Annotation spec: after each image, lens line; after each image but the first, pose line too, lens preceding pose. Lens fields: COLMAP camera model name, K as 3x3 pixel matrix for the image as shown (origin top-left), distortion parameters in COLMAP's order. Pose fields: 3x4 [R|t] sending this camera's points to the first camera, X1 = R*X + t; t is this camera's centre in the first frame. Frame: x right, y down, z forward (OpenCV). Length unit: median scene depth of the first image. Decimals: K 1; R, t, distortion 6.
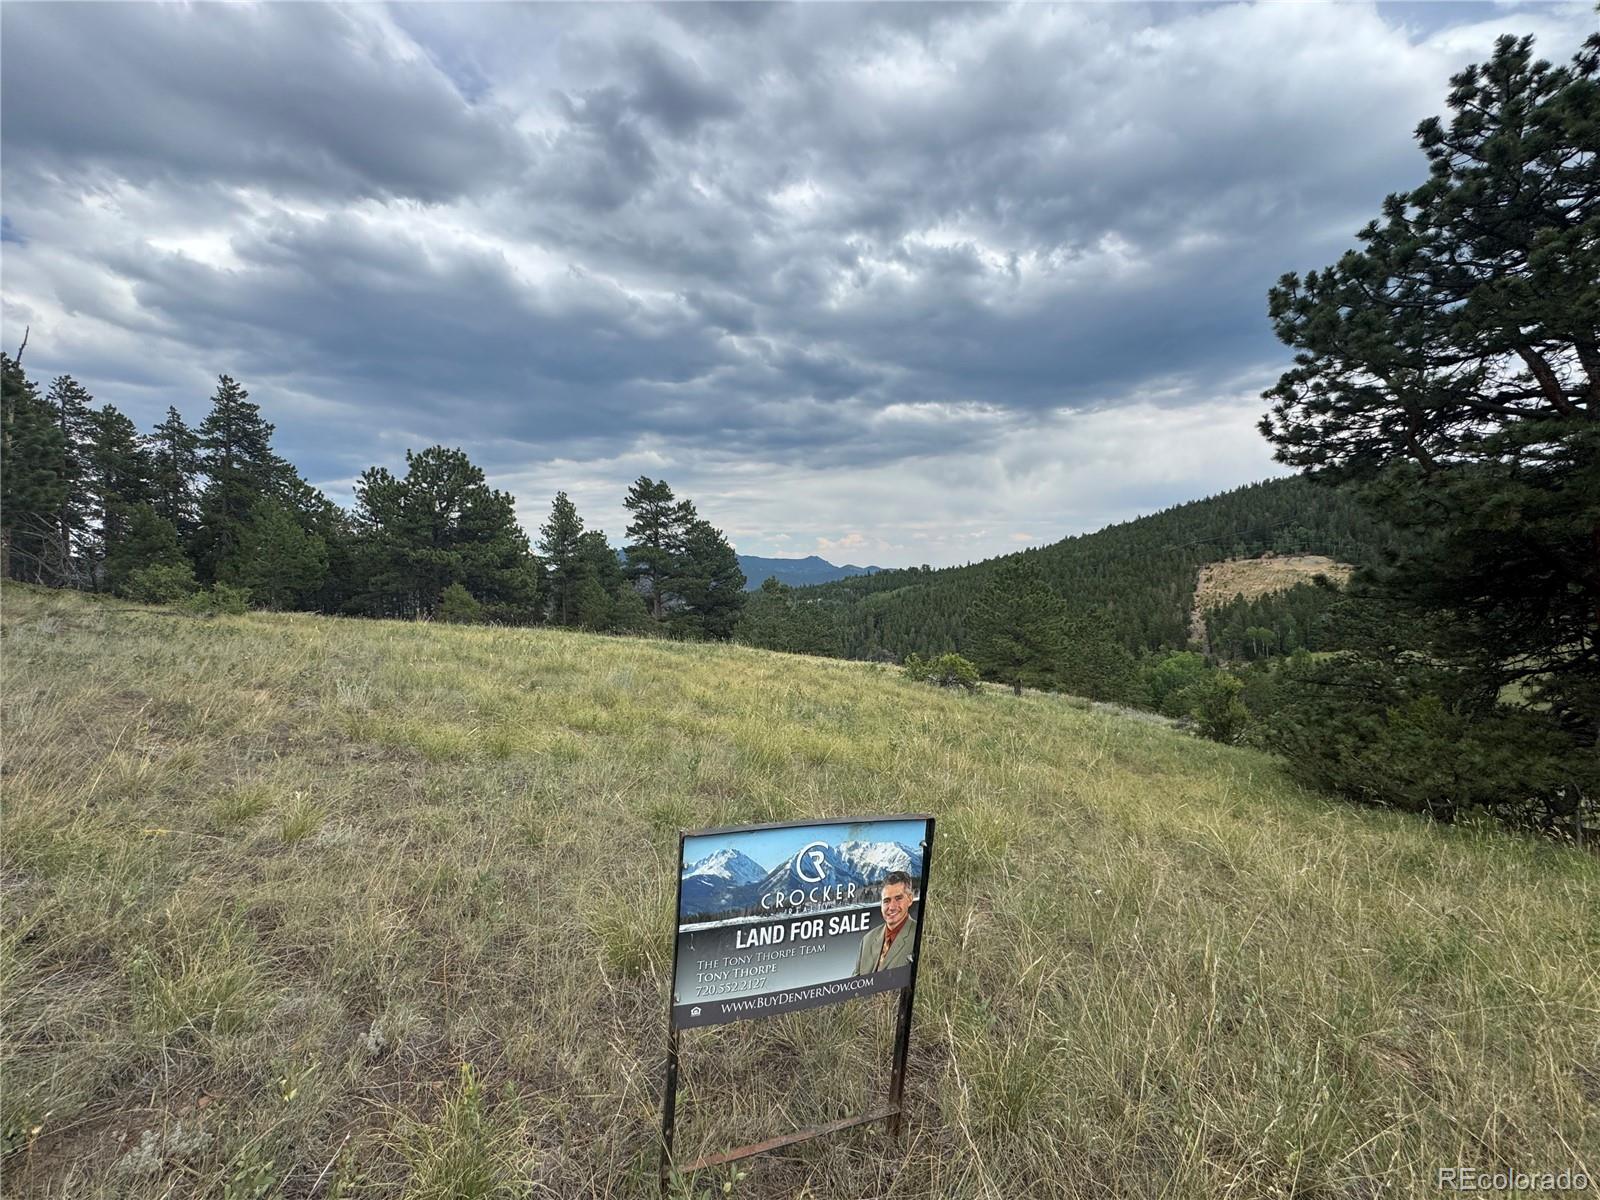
lens RADIAL K [[639.0, 0, 793.3], [0, 639.0, 592.1], [0, 0, 1]] dist [-0.002202, 0.000060]
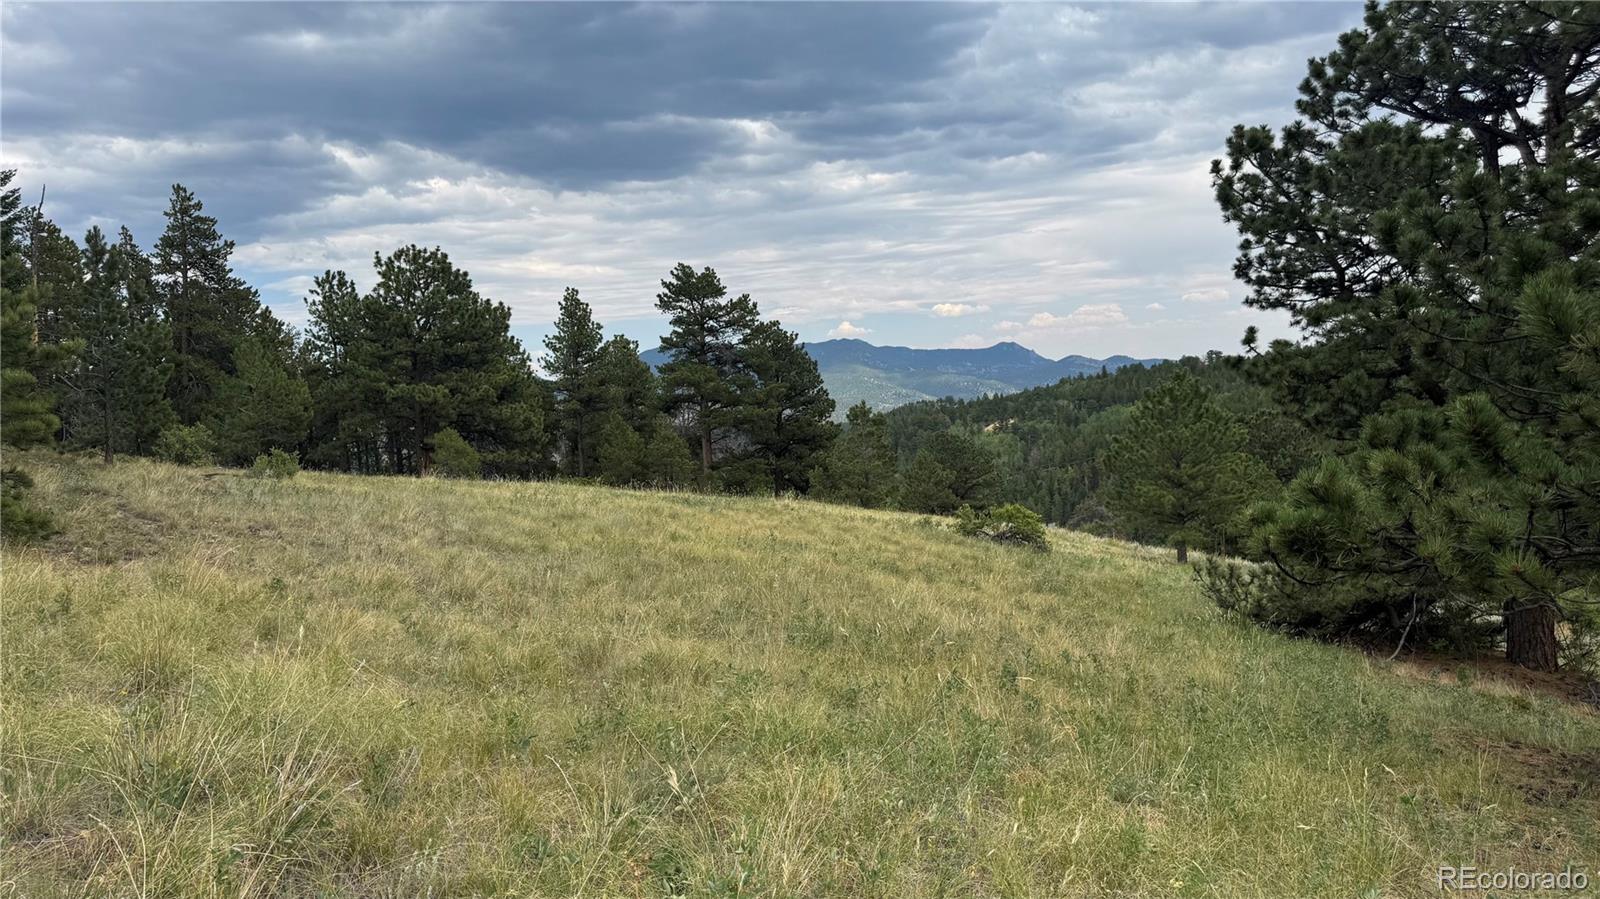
lens RADIAL K [[1149.2, 0, 800.0], [0, 1149.2, 449.5], [0, 0, 1]] dist [0.006930, -0.004546]
pose [[0.987304, -0.021987, -0.157311, 0.090724], [0.027452, 0.999090, 0.032652, -0.014812], [0.156450, -0.036556, 0.987009, -0.241808]]
